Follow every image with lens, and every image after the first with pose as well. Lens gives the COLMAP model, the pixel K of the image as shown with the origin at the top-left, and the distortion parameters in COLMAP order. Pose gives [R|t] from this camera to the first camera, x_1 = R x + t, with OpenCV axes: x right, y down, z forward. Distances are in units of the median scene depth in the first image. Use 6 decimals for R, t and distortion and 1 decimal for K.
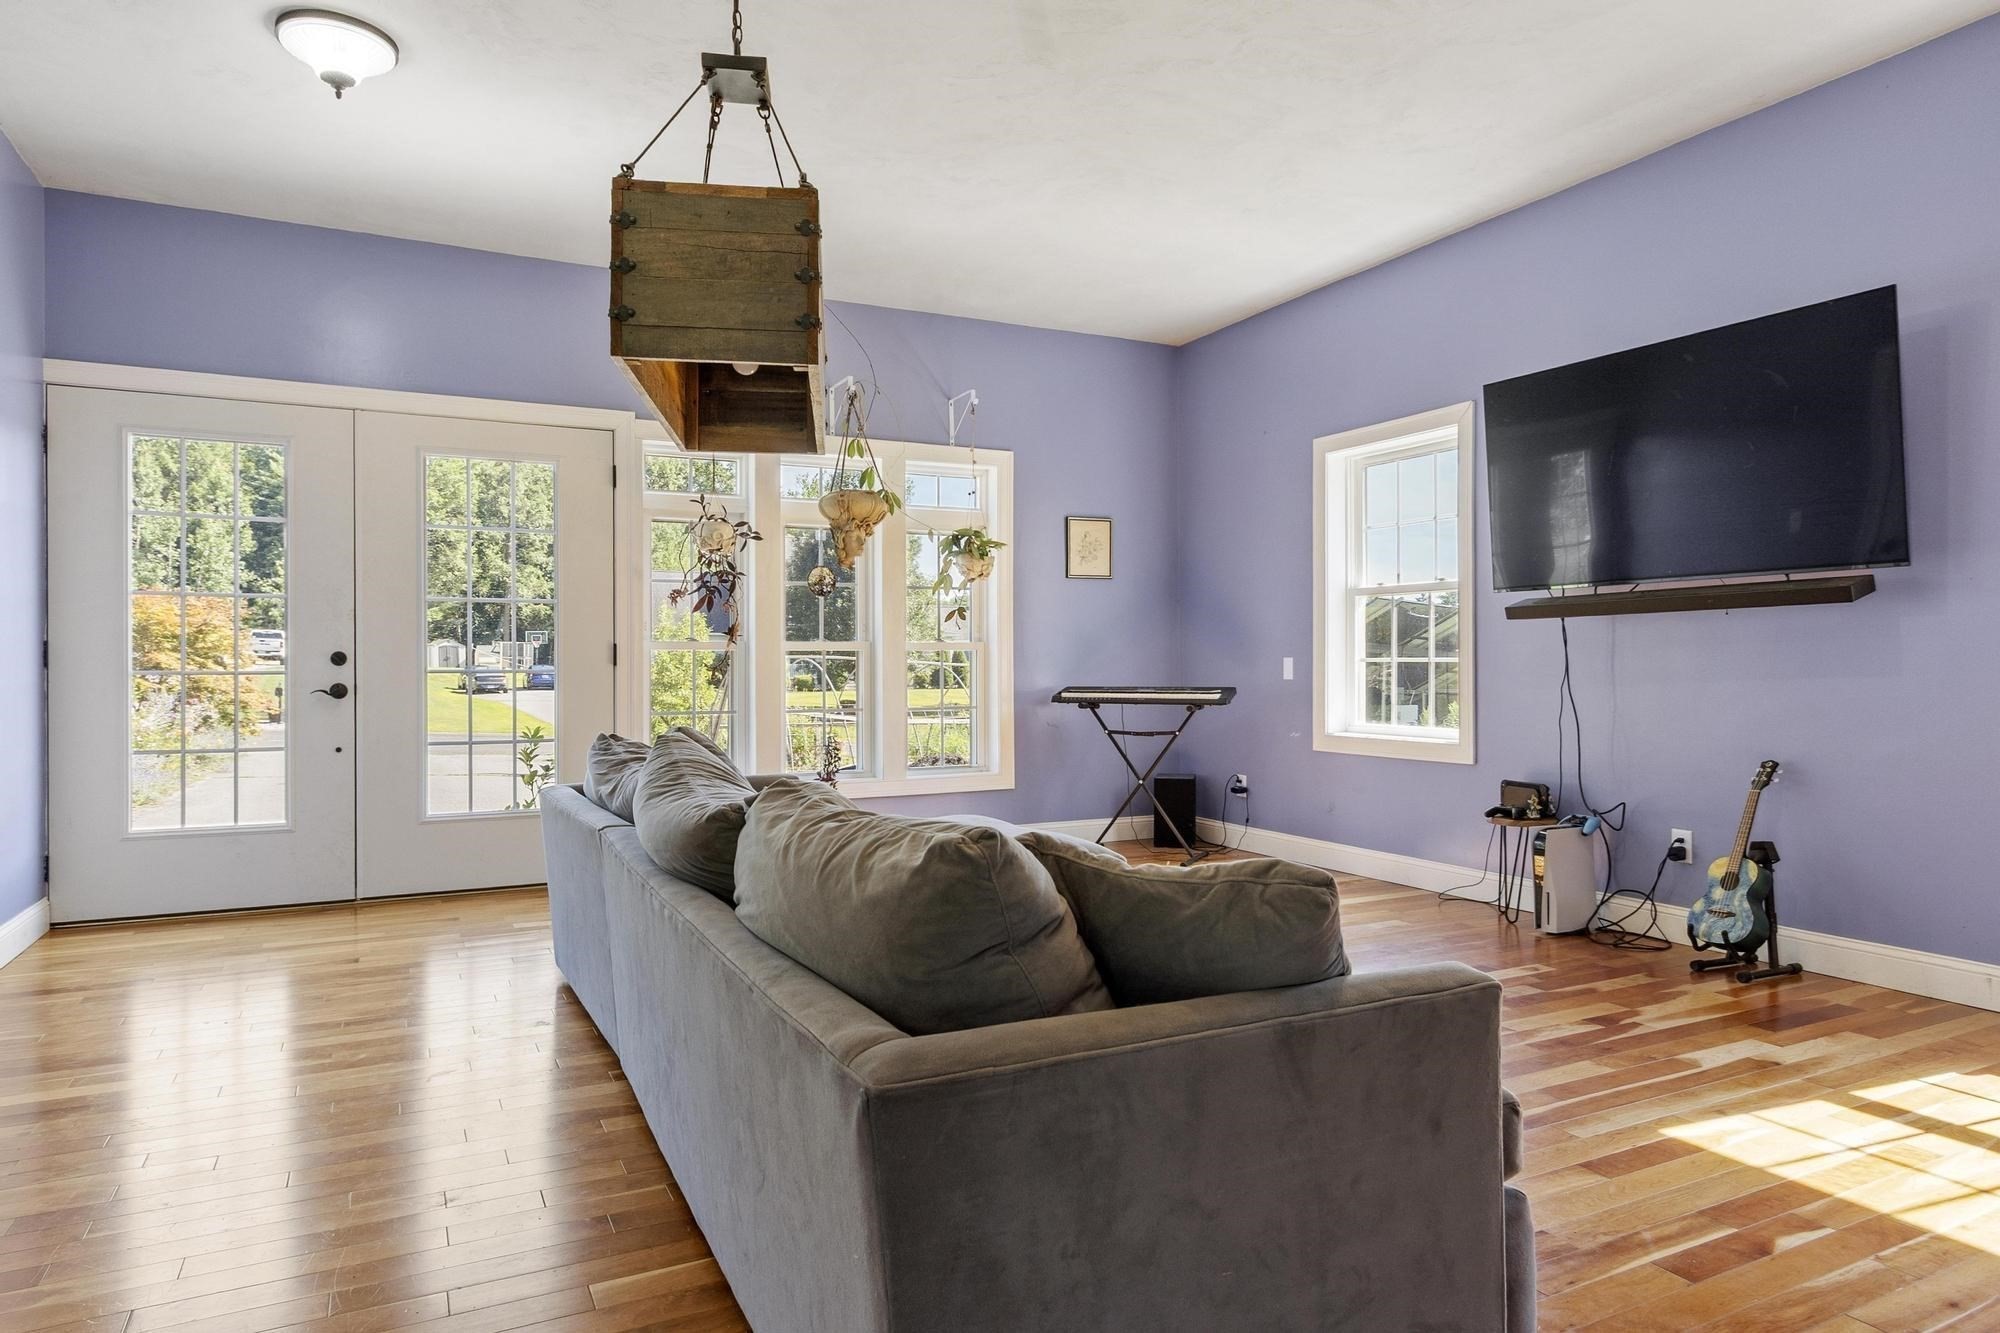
lens RADIAL K [[1187.8, 0, 1000.0], [0, 1187.8, 666.5], [0, 0, 1]] dist [0.030347, -0.023108]
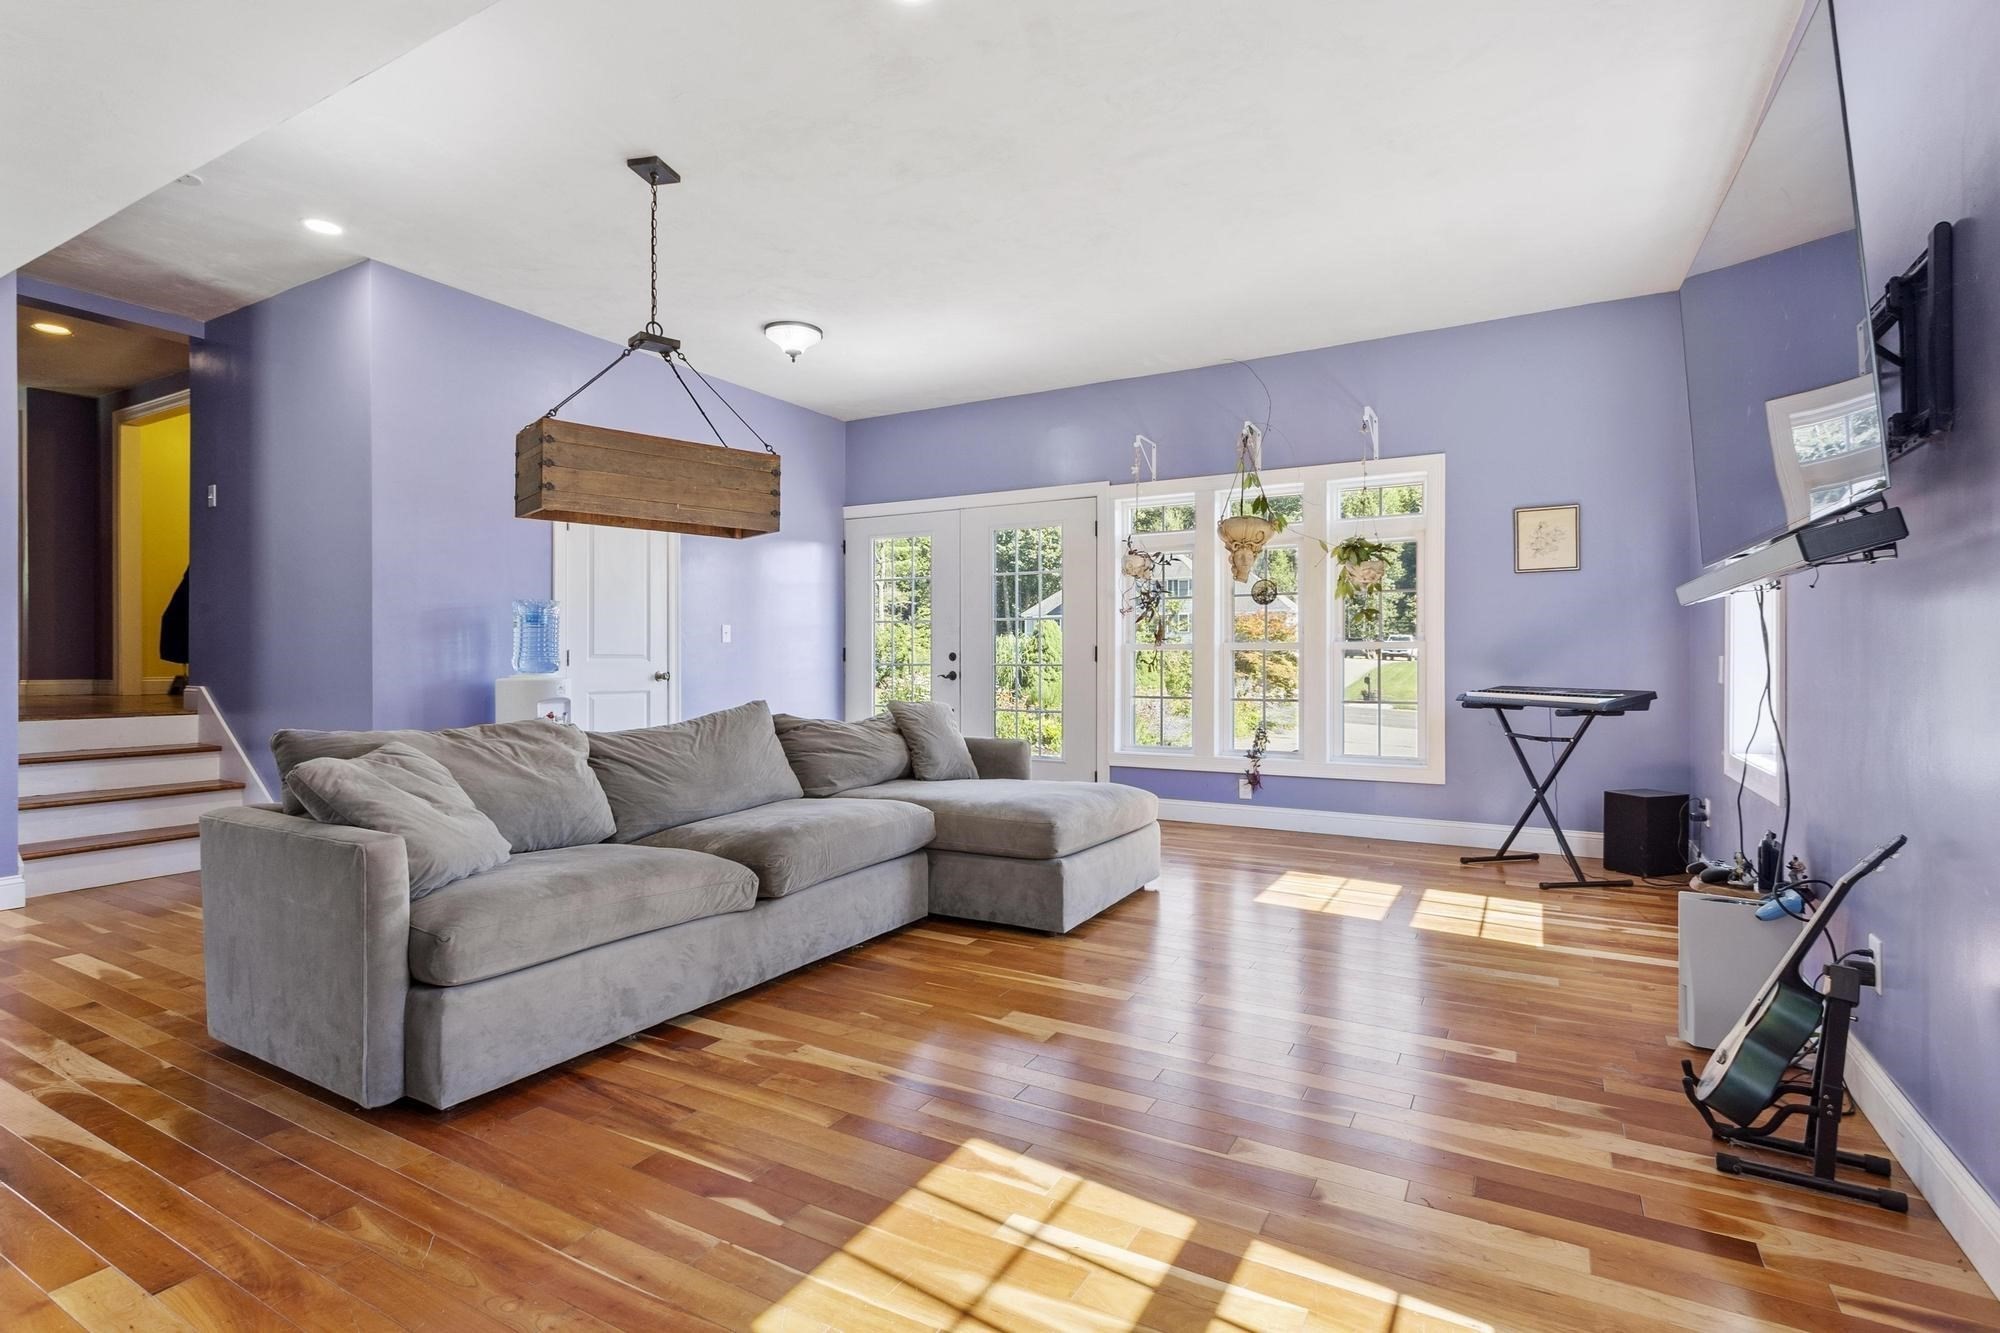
lens RADIAL K [[962.4, 0, 1005.7], [0, 962.4, 659.5], [0, 0, 1]] dist [0.002044, 0.000121]
pose [[0.554333, 0.003567, -0.832288, 0.695598], [-0.005804, 0.999983, 0.000421, -0.004012], [0.832275, 0.004597, 0.554344, 0.332472]]
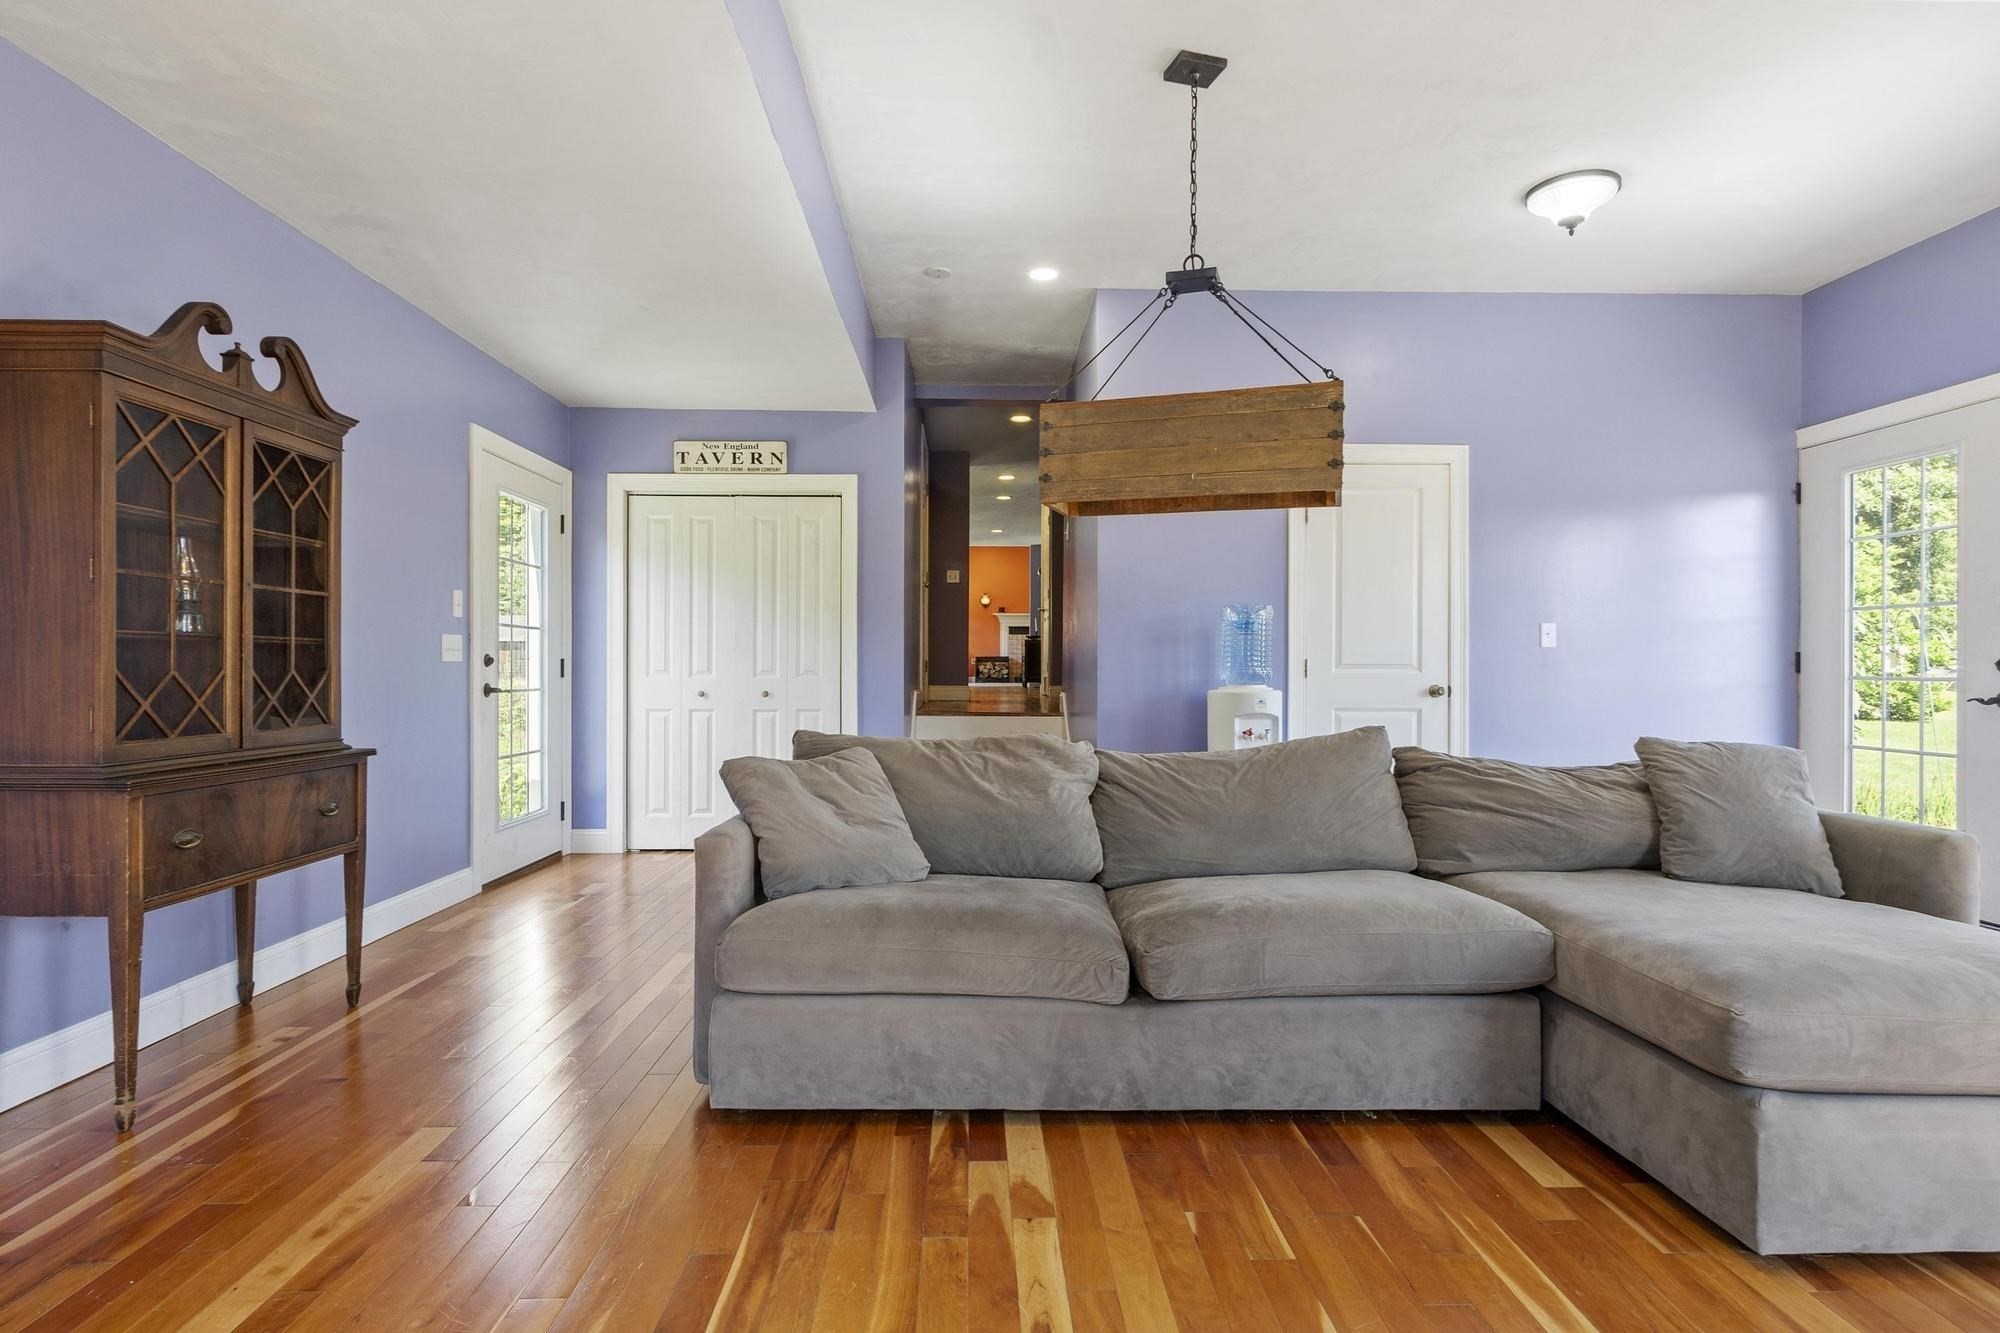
lens RADIAL K [[1011.9, 0, 991.8], [0, 1011.9, 672.7], [0, 0, 1]] dist [0.000962, -0.000502]
pose [[-0.438814, 0.004560, -0.898566, 0.546487], [-0.003090, 0.999974, 0.006584, -0.003641], [0.898572, 0.005665, -0.438789, 0.703323]]
